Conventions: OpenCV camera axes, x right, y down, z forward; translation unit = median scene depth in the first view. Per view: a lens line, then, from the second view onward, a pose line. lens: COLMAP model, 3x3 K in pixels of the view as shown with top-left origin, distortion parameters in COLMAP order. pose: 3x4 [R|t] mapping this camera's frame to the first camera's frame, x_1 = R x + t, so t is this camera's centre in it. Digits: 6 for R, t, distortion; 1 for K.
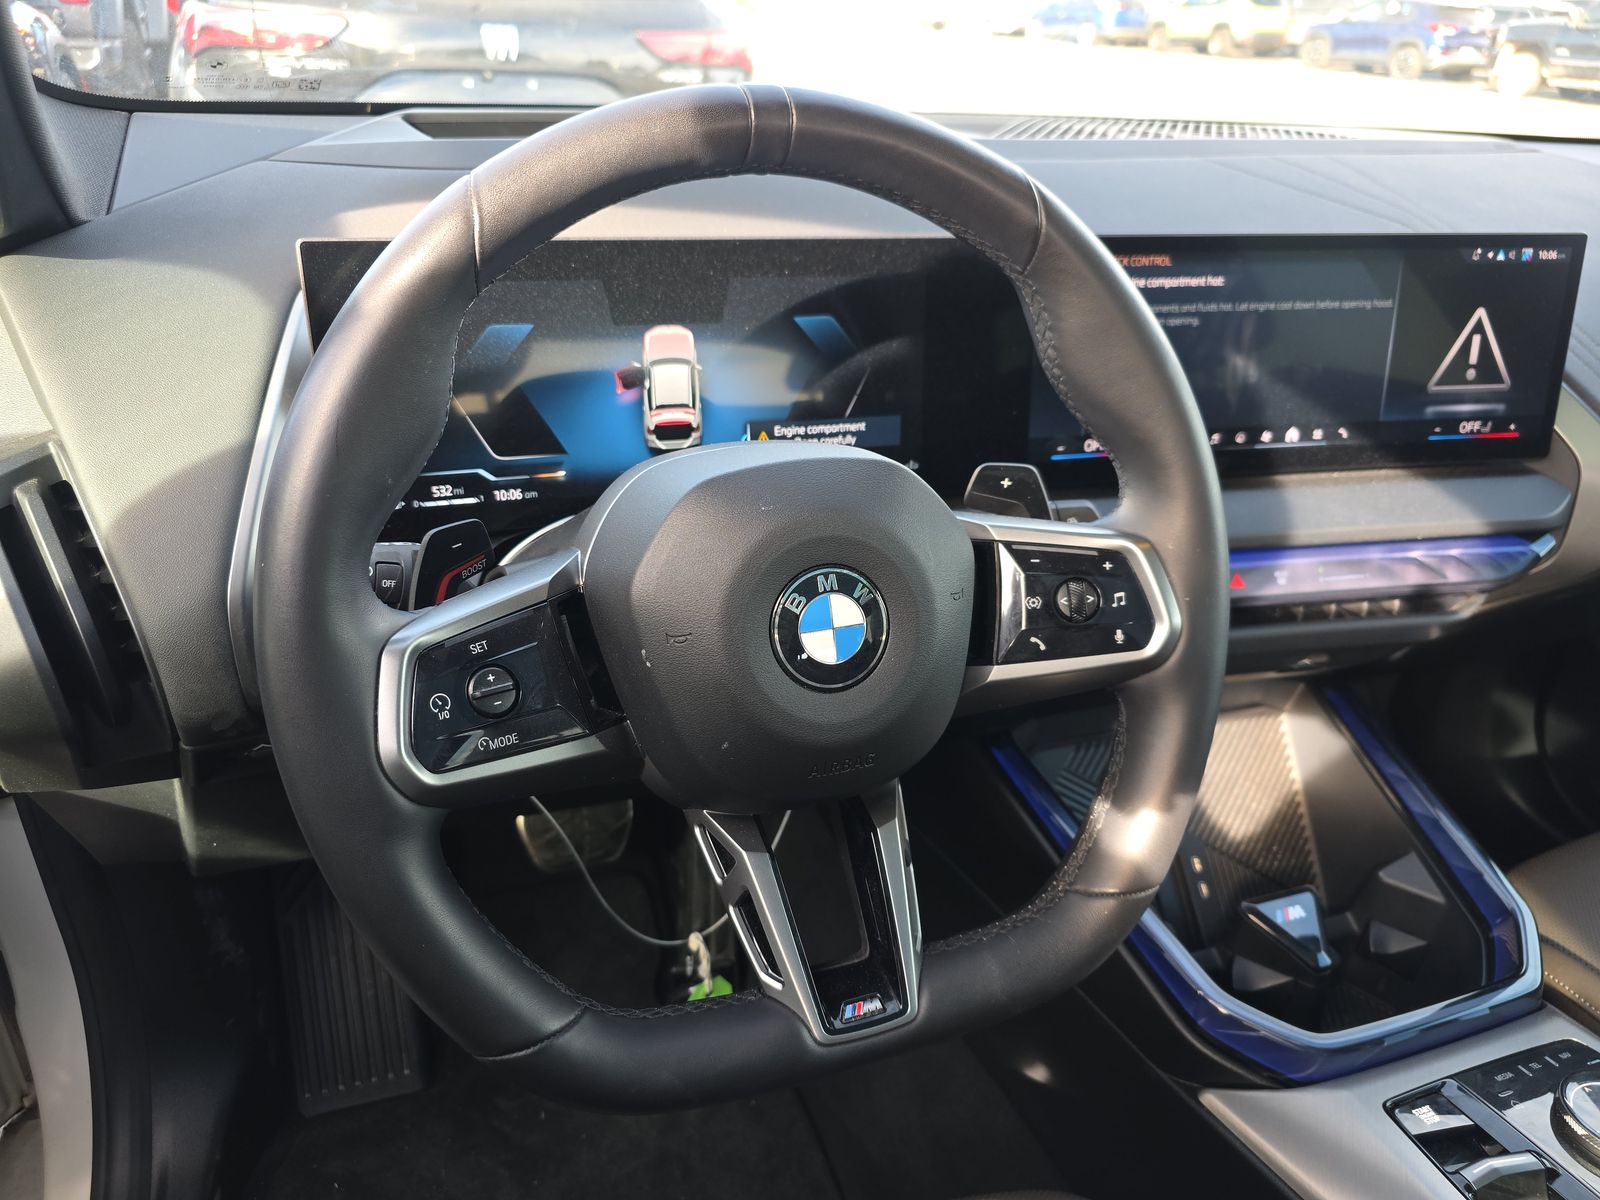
lens RADIAL K [[1094.9, 0, 739.4], [0, 1094.9, 593.3], [0, 0, 1]] dist [0.040178, -0.041913]
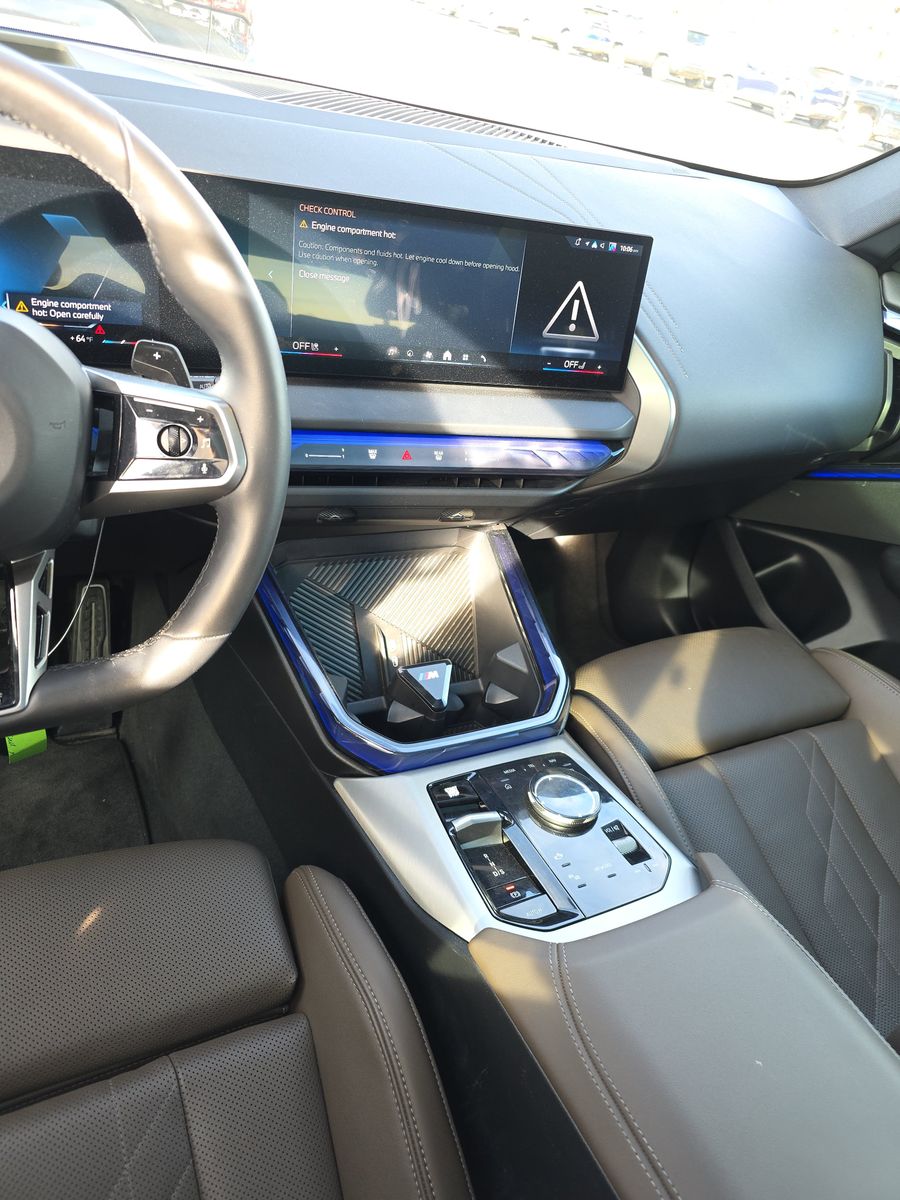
lens RADIAL K [[821.2, 0, 423.3], [0, 821.2, 595.8], [0, 0, 1]] dist [0.040178, -0.041913]
pose [[0.979964, 0.057258, 0.190767, 0.278579], [-0.086005, 0.985539, 0.146000, 0.013339], [-0.179648, -0.159482, 0.970717, -0.100804]]
